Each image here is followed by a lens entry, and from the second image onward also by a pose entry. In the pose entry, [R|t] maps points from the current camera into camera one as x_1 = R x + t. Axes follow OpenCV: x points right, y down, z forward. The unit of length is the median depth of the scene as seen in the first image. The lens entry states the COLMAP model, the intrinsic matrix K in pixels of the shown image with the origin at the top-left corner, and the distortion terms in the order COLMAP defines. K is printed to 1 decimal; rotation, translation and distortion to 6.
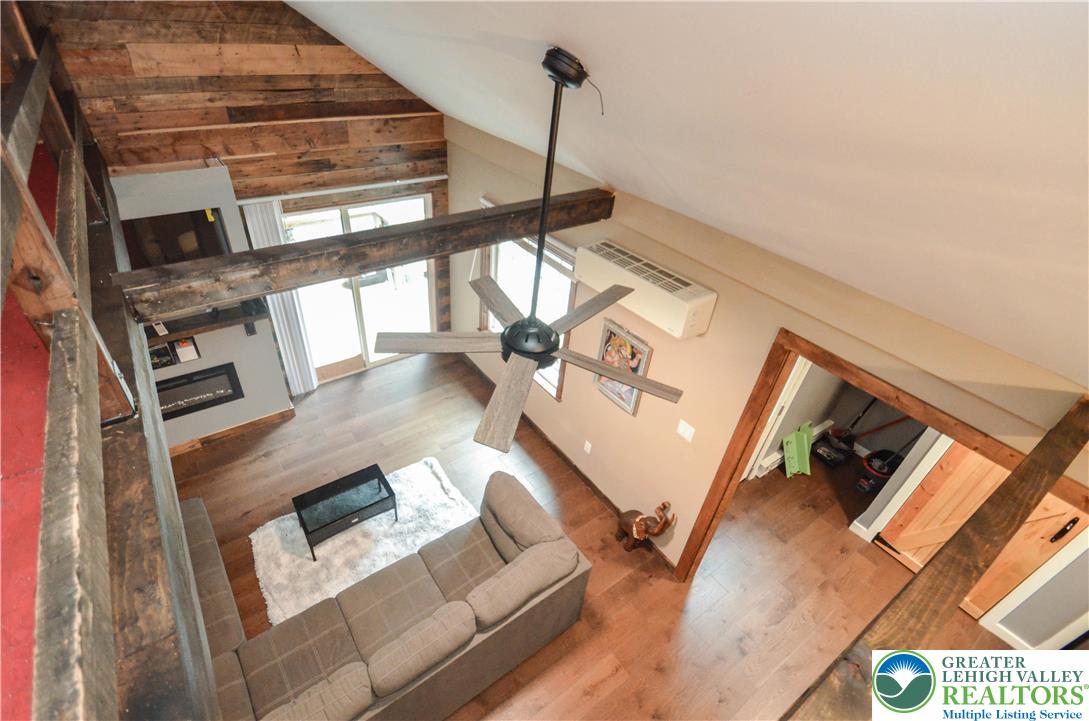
lens RADIAL K [[495.2, 0, 515.6], [0, 495.2, 360.6], [0, 0, 1]] dist [0.001854, 0.000426]
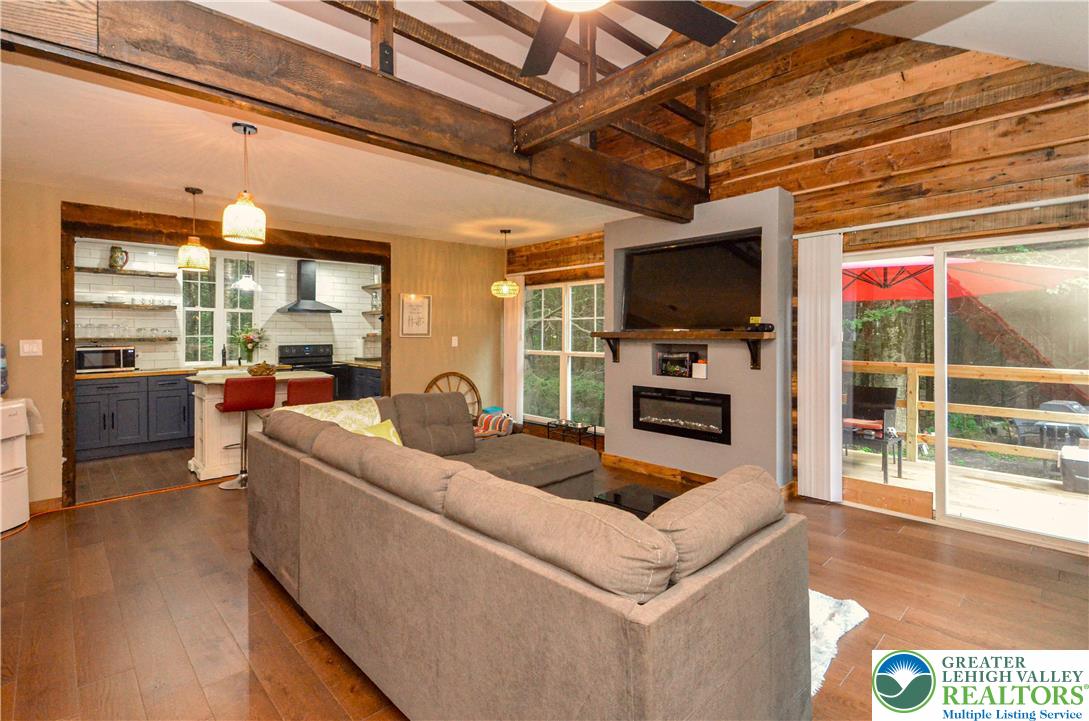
lens RADIAL K [[507.0, 0, 540.6], [0, 507.0, 335.3], [0, 0, 1]] dist [0.000454, 0.000184]
pose [[0.155584, -0.054026, -0.986344, 0.328542], [-0.572189, 0.809006, -0.134568, 0.256543], [0.805229, 0.585312, 0.094956, 0.590530]]
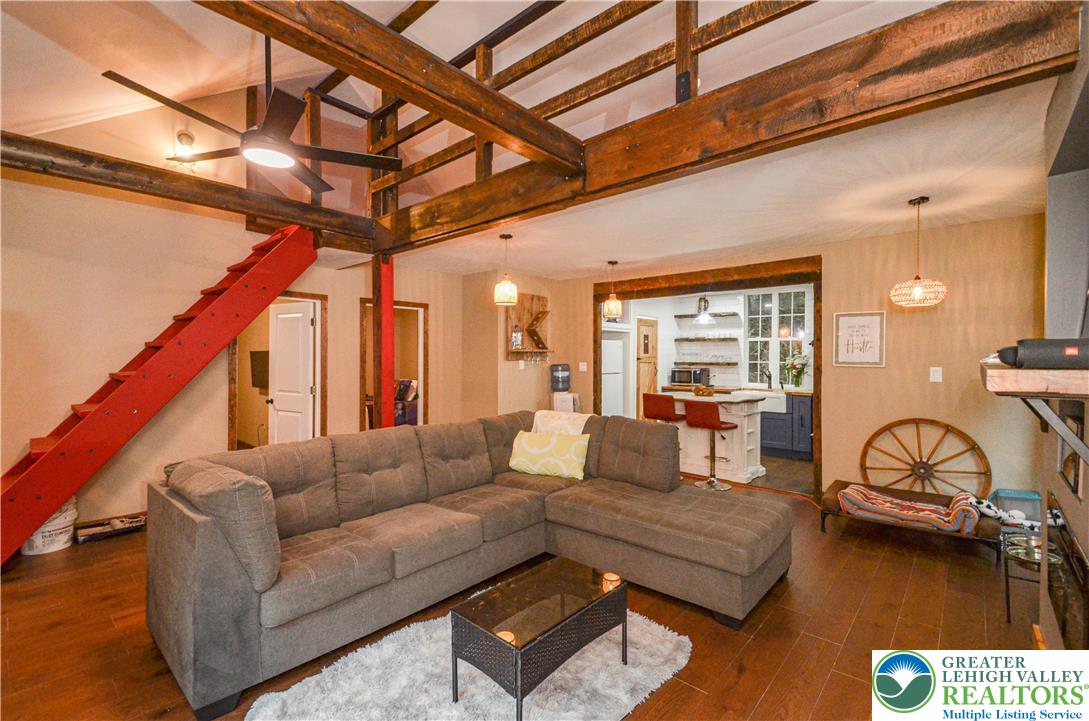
lens RADIAL K [[483.9, 0, 549.2], [0, 483.9, 357.1], [0, 0, 1]] dist [0.001200, 0.000133]
pose [[-0.968504, -0.062647, -0.240988, -0.219142], [-0.191476, 0.806080, 0.559975, -0.217970], [0.159174, 0.588482, -0.792687, 1.176156]]
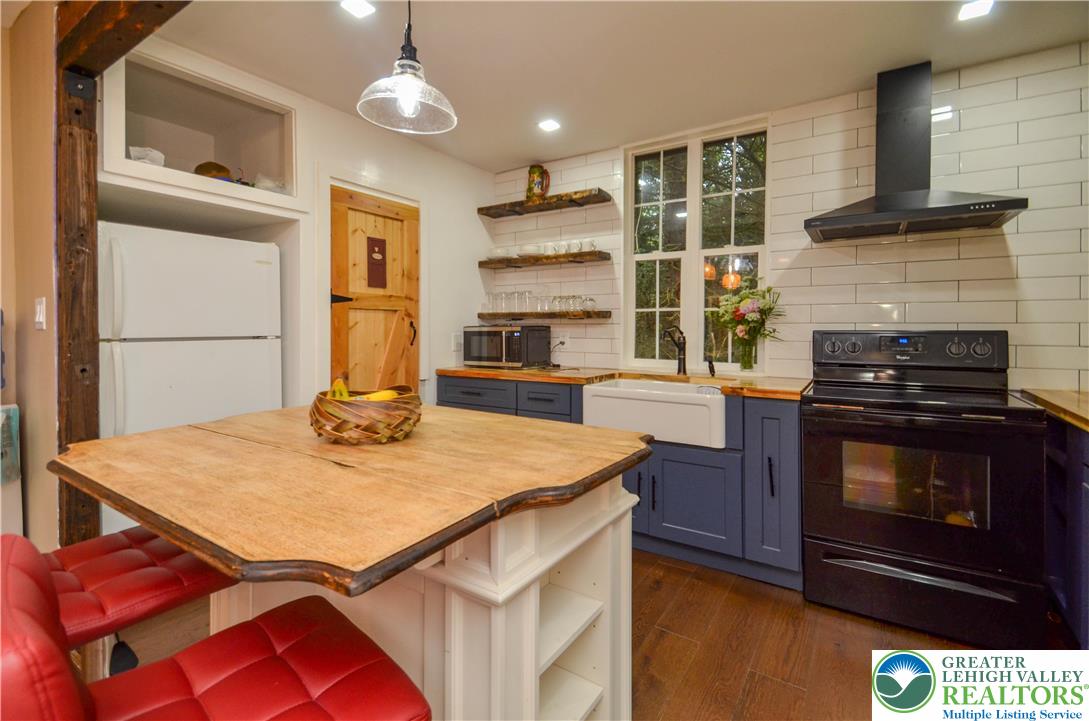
lens RADIAL K [[486.9, 0, 544.2], [0, 486.9, 331.3], [0, 0, 1]] dist [0.000688, 0.000013]
pose [[-0.925240, -0.054386, -0.375465, -0.961454], [-0.264605, 0.801730, 0.535922, 0.321152], [0.271875, 0.595206, -0.756184, 0.432182]]
